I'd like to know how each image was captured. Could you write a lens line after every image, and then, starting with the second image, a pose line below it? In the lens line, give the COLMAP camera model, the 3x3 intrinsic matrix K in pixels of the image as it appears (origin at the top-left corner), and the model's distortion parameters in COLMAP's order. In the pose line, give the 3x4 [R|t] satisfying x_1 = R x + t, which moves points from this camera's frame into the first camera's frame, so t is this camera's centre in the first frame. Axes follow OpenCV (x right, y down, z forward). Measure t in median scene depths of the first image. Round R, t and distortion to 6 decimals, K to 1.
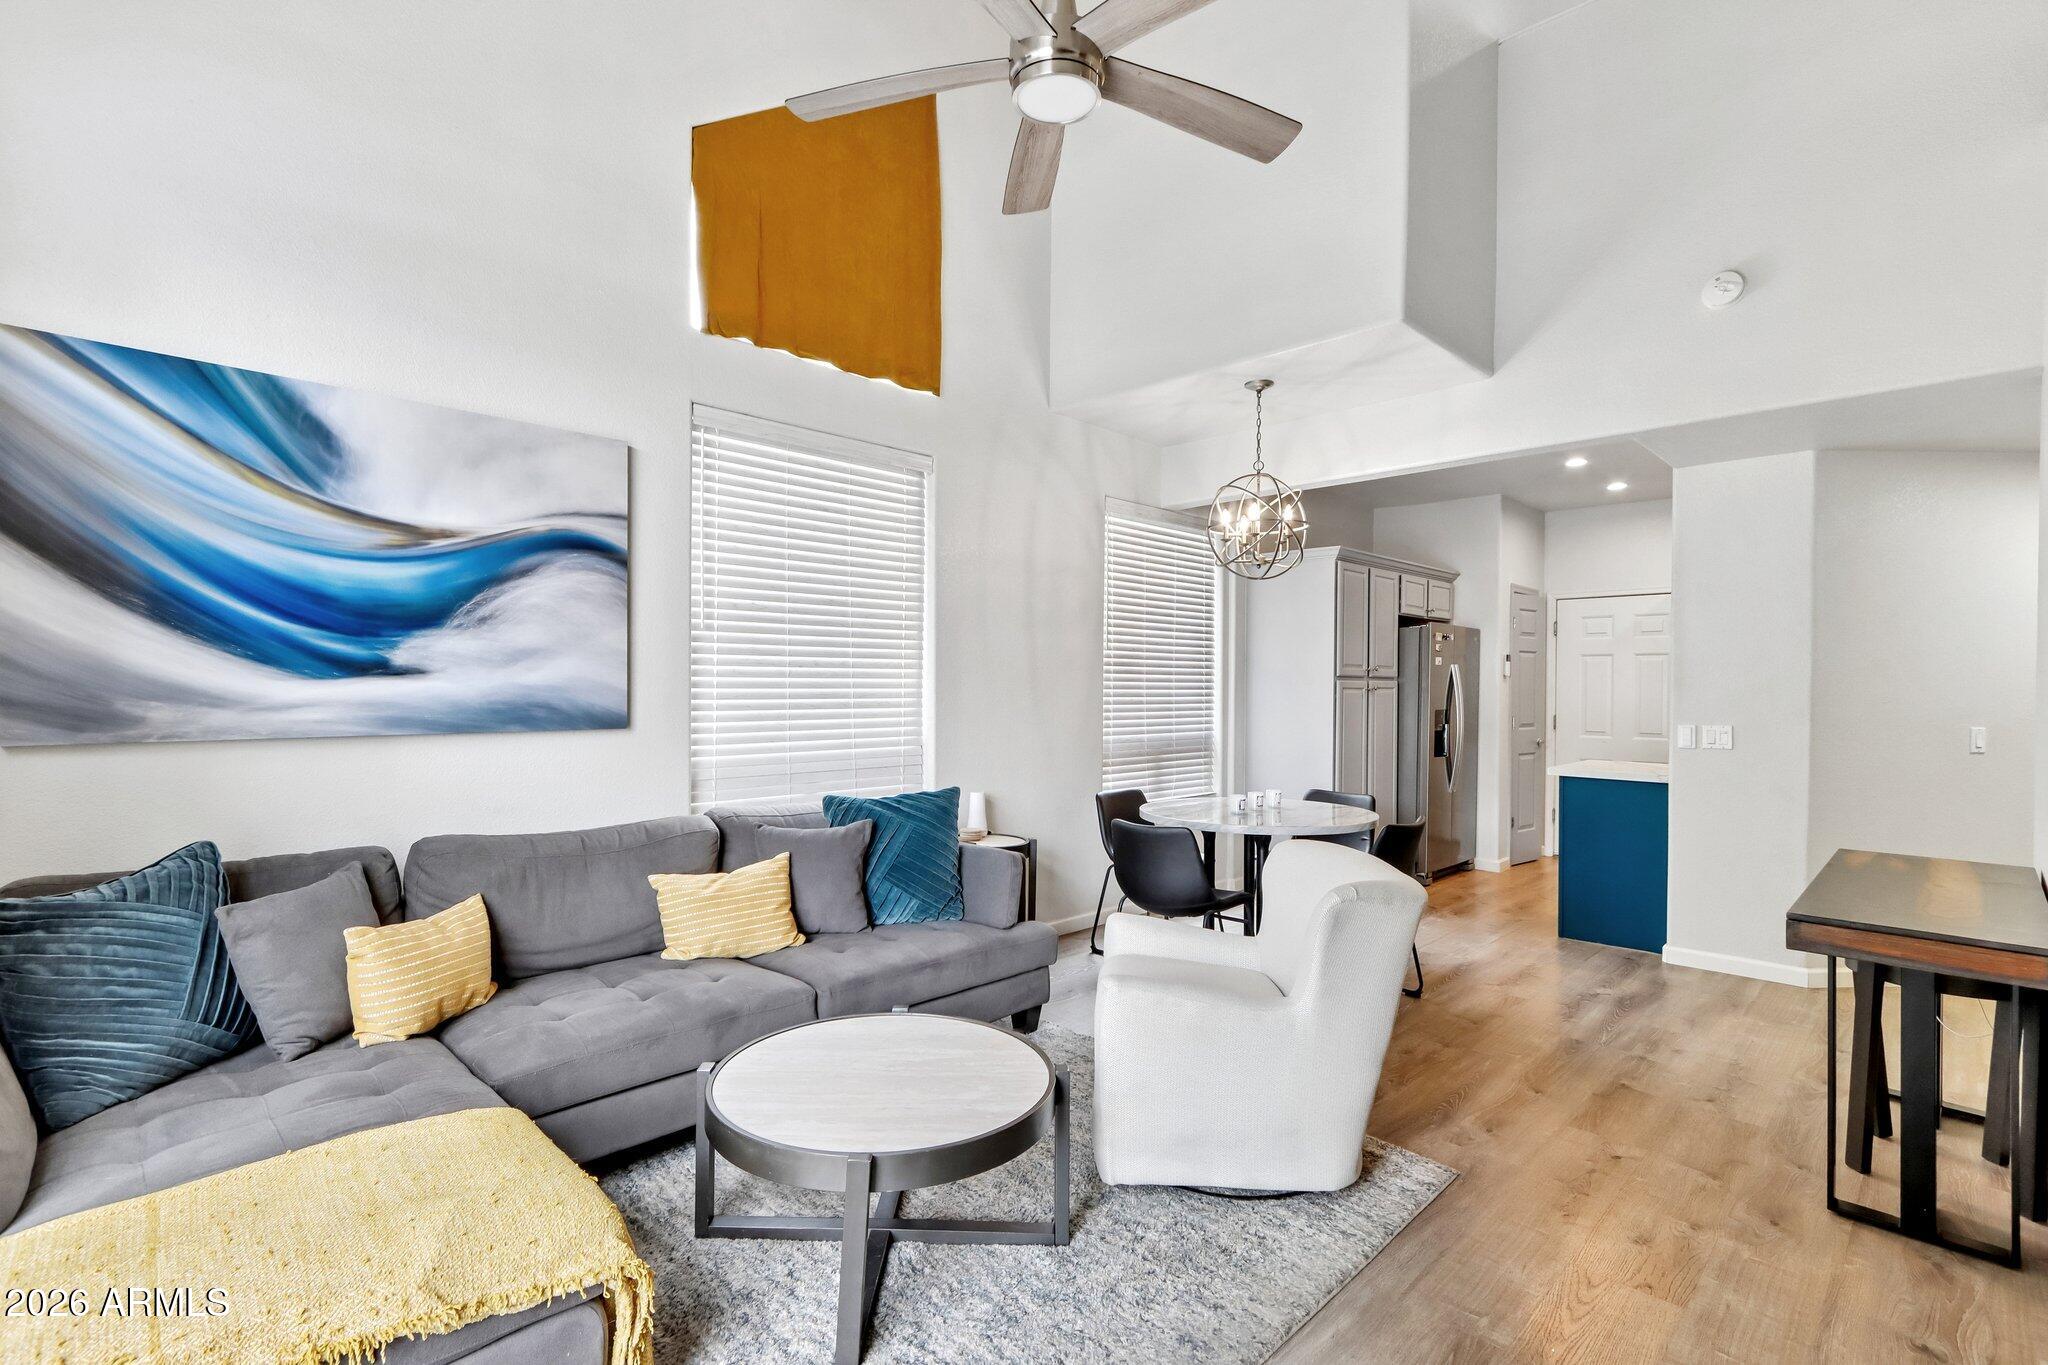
lens RADIAL K [[942.7, 0, 995.6], [0, 942.7, 689.0], [0, 0, 1]] dist [0.001396, 0.000325]
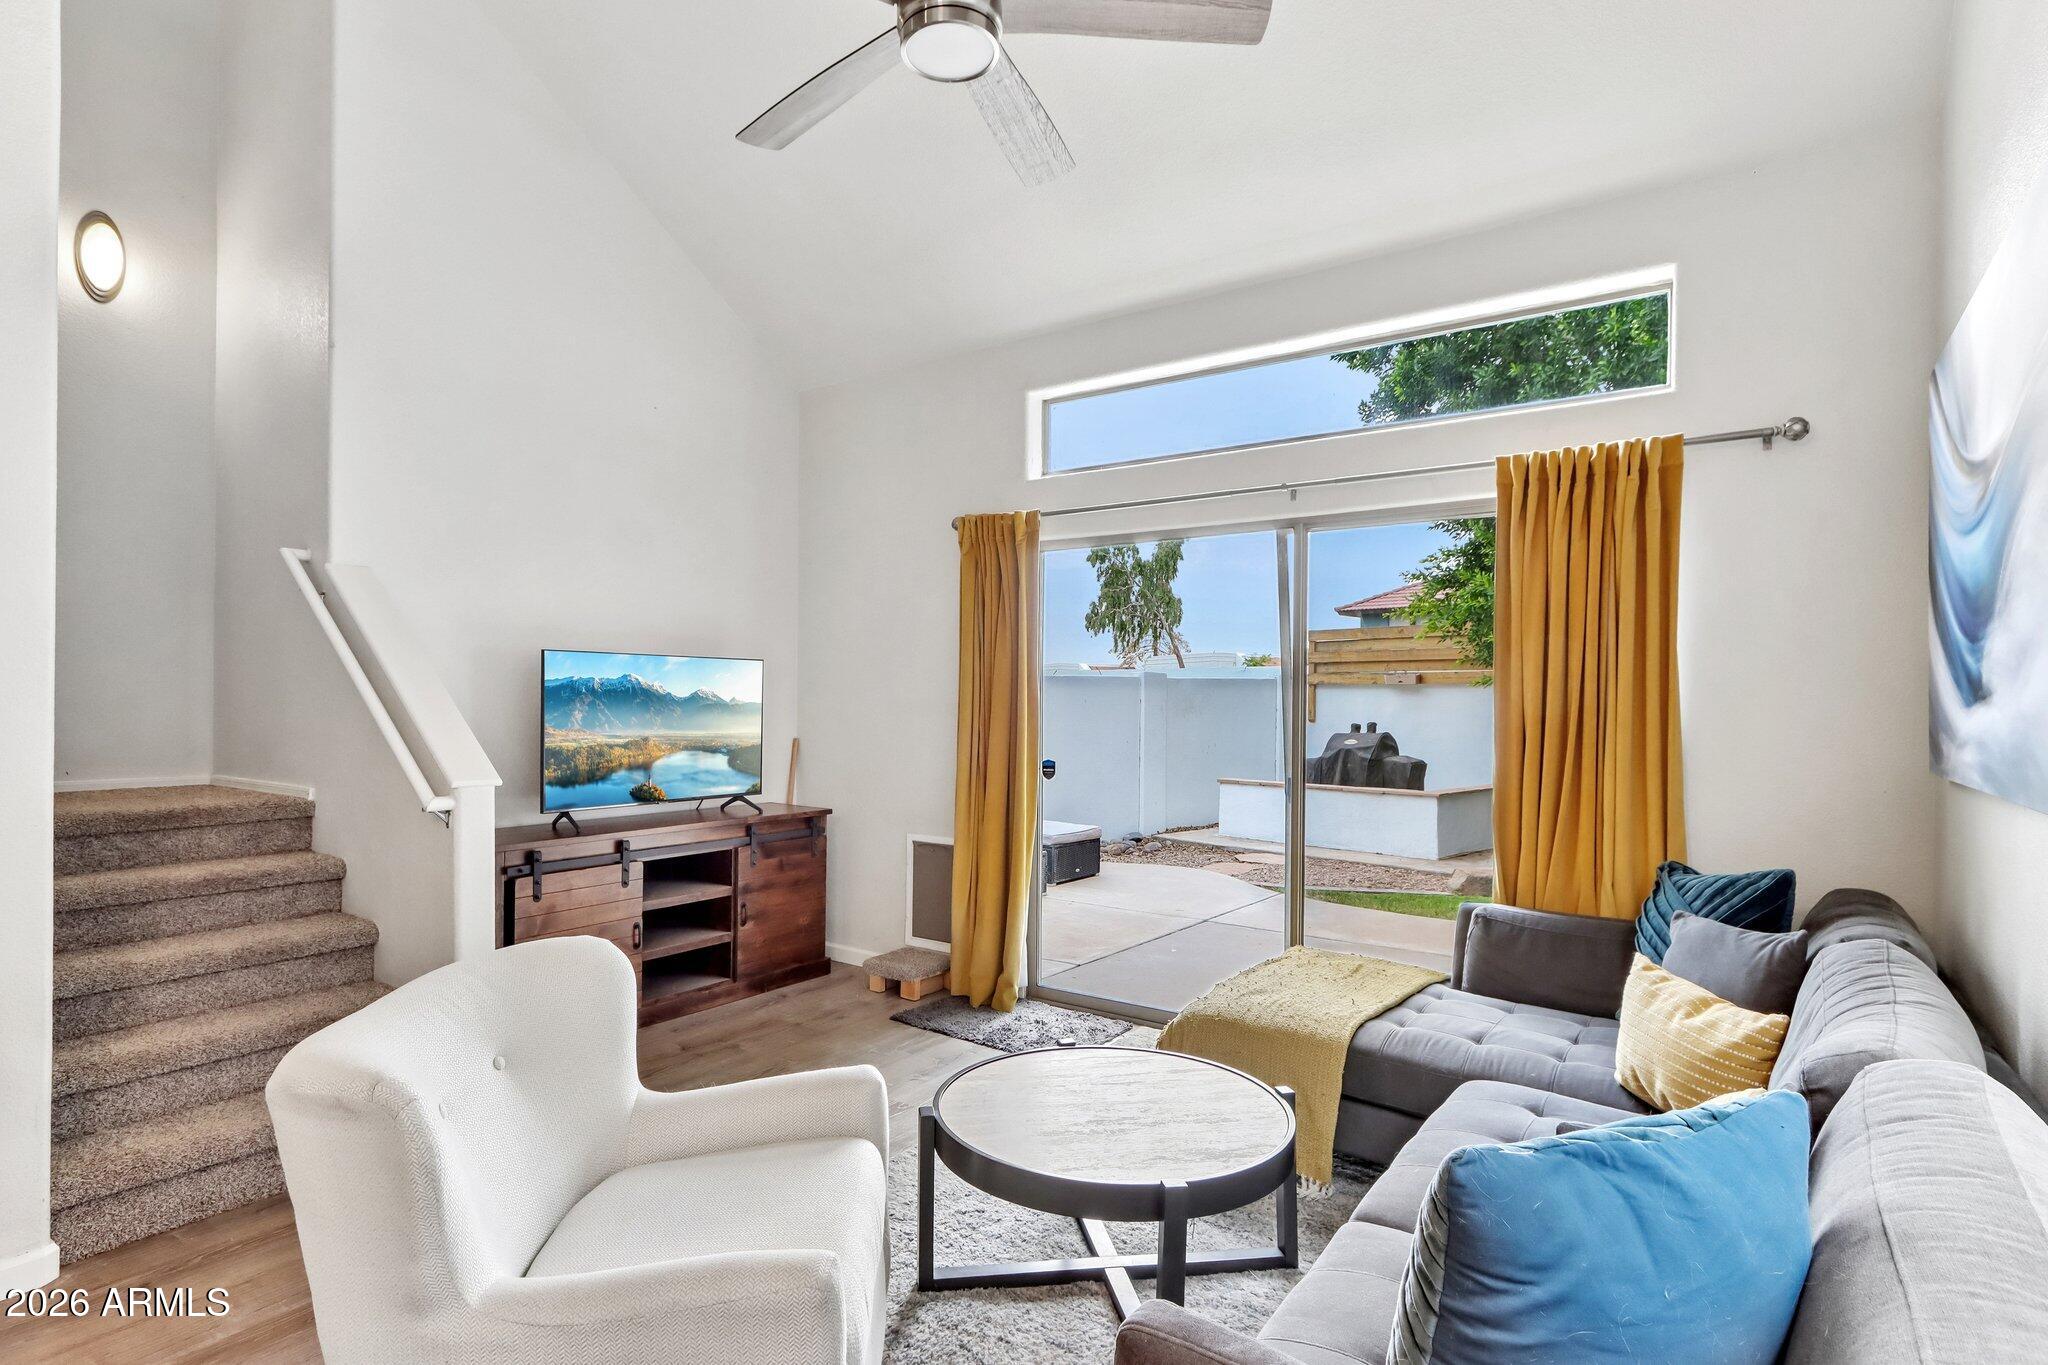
lens RADIAL K [[1038.6, 0, 1008.5], [0, 1038.6, 704.4], [0, 0, 1]] dist [0.001281, -0.007563]
pose [[-0.983751, -0.015995, -0.178824, 0.133322], [-0.017139, 0.999841, 0.004851, -0.003806], [0.178718, 0.007837, -0.983869, 1.530430]]
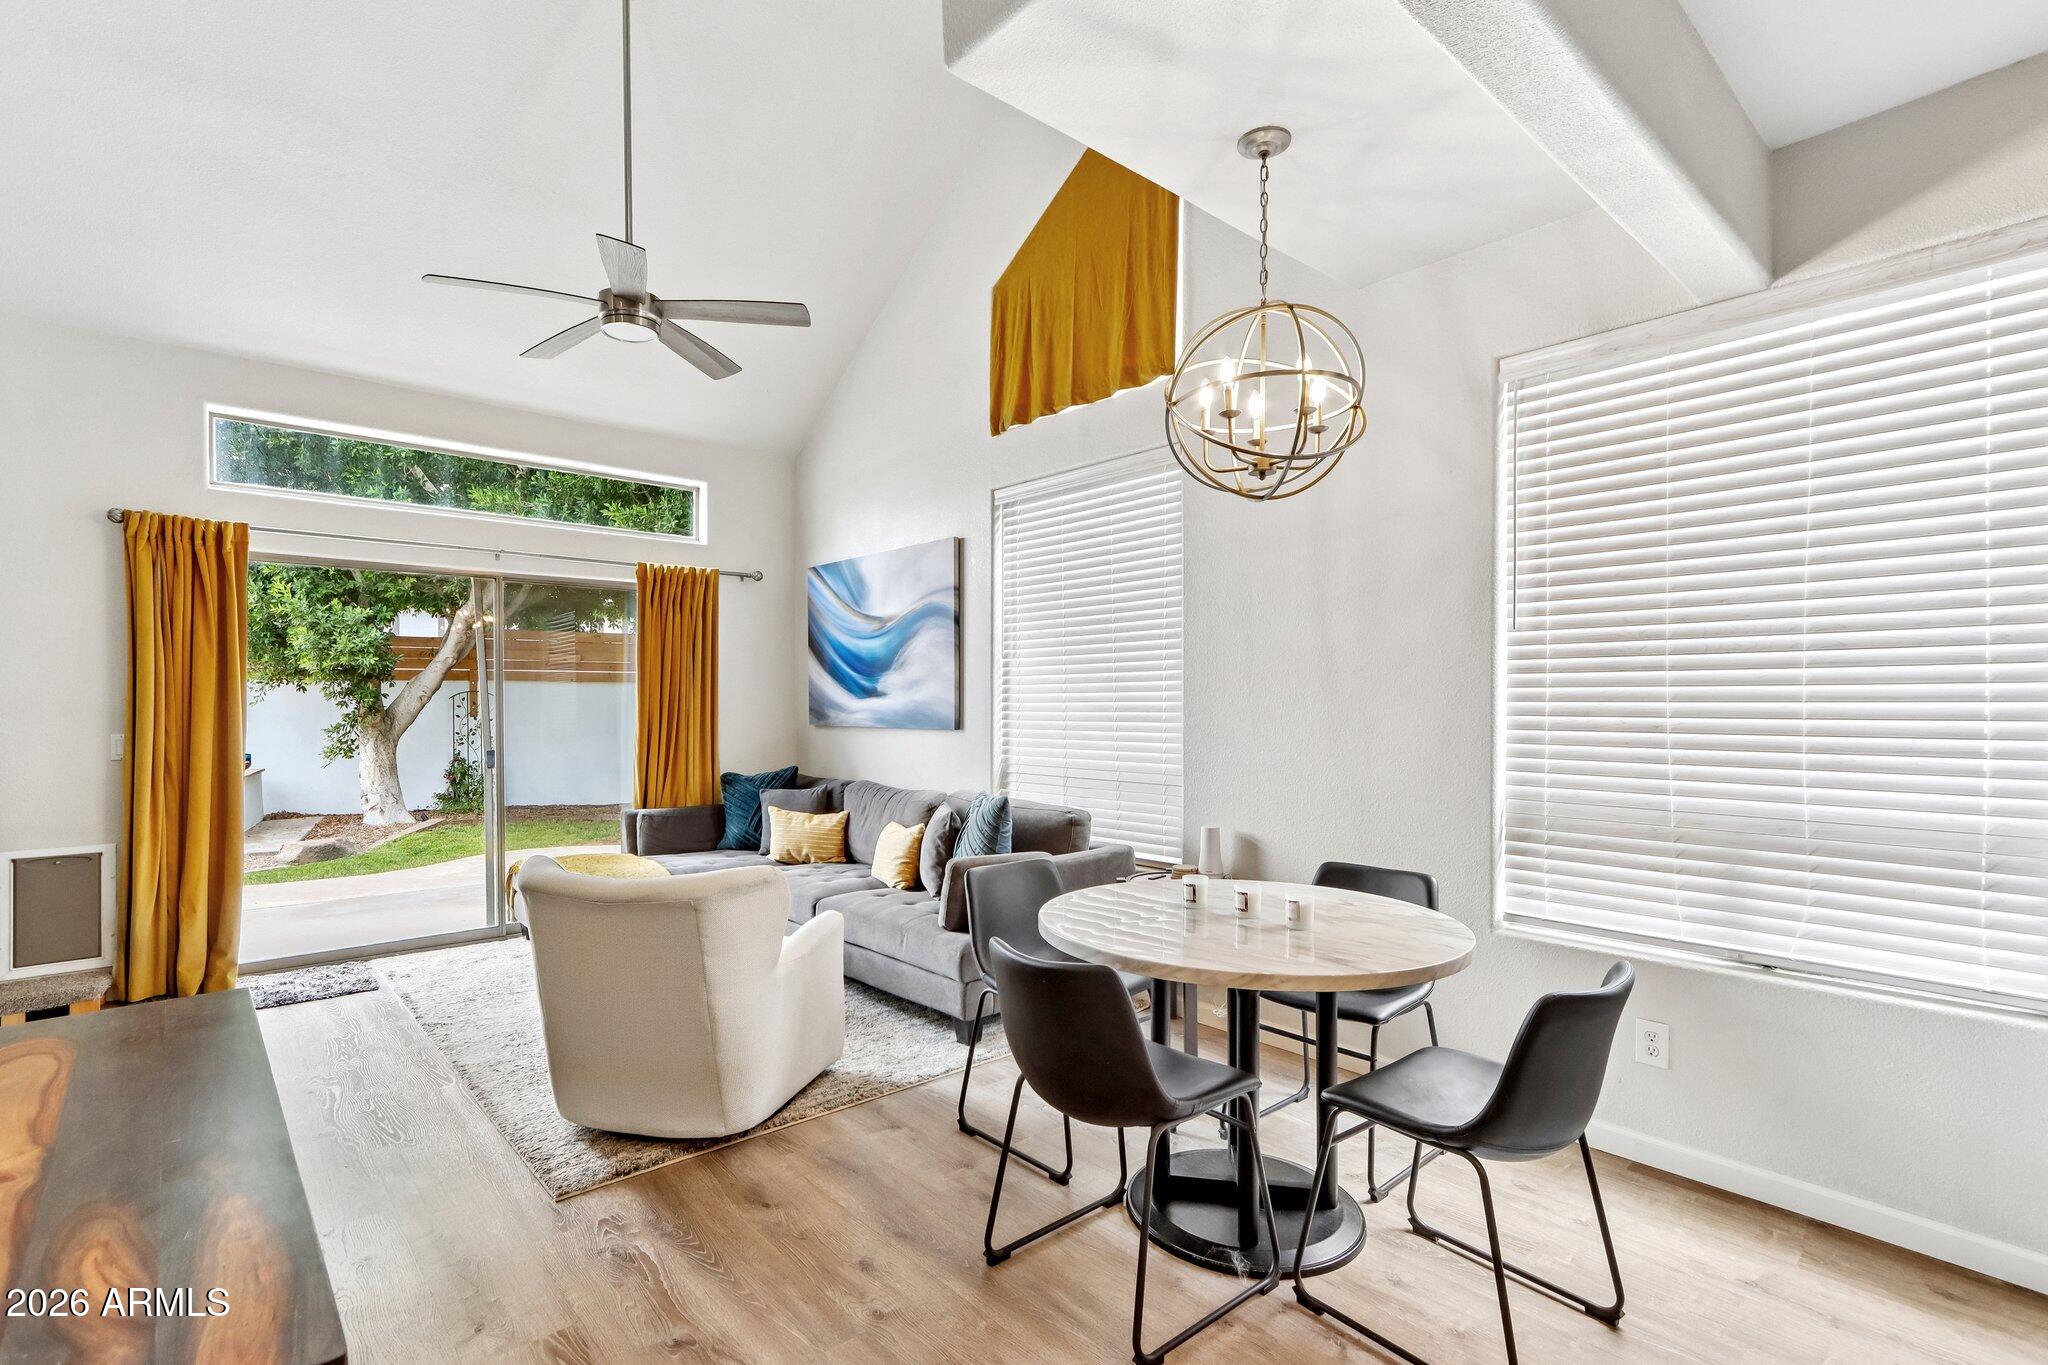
lens RADIAL K [[944.5, 0, 993.5], [0, 944.5, 709.5], [0, 0, 1]] dist [0.001564, 0.000862]
pose [[-0.057384, 0.003206, -0.998347, 1.250142], [-0.002681, 0.999991, 0.003365, 0.005104], [0.998349, 0.002869, -0.057375, 1.312632]]
